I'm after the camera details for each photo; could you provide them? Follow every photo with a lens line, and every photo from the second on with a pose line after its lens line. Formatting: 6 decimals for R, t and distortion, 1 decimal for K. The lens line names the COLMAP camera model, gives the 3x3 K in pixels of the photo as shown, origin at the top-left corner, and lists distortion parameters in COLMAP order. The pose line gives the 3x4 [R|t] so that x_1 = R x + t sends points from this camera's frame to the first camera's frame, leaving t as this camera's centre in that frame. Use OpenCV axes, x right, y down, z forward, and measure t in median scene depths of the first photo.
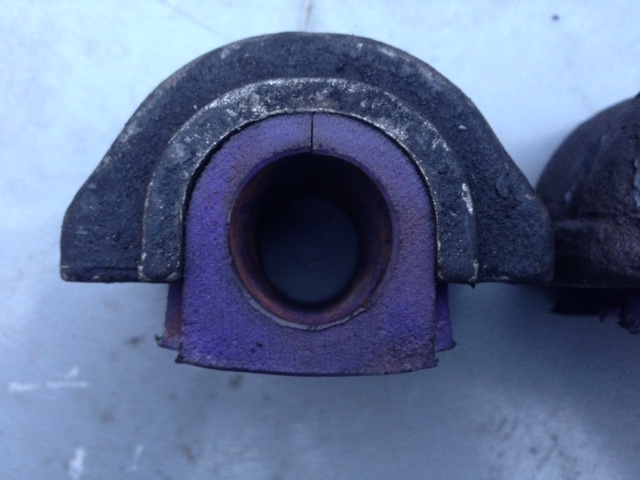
lens RADIAL K [[615.9, 0, 314.5], [0, 615.9, 242.8], [0, 0, 1]] dist [0.039941, 0.000000]
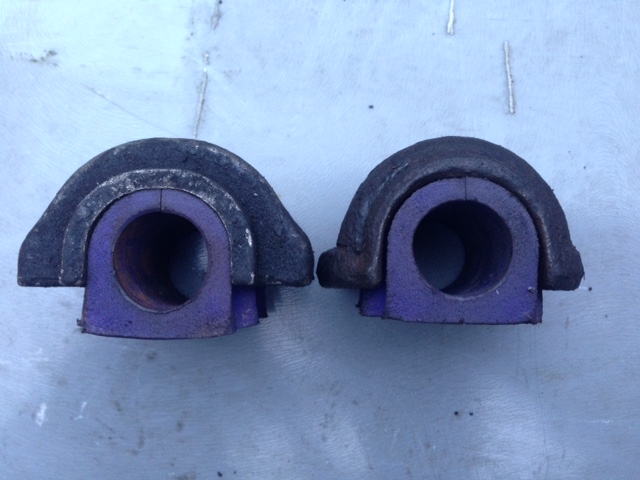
lens RADIAL K [[615.9, 0, 326.2], [0, 615.9, 239.2], [0, 0, 1]] dist [0.039941, 0.000000]
pose [[0.999990, -0.004581, -0.000114, 0.440056], [0.004576, 0.999678, -0.024959, -0.020317], [0.000229, 0.024958, 0.999688, -0.710049]]
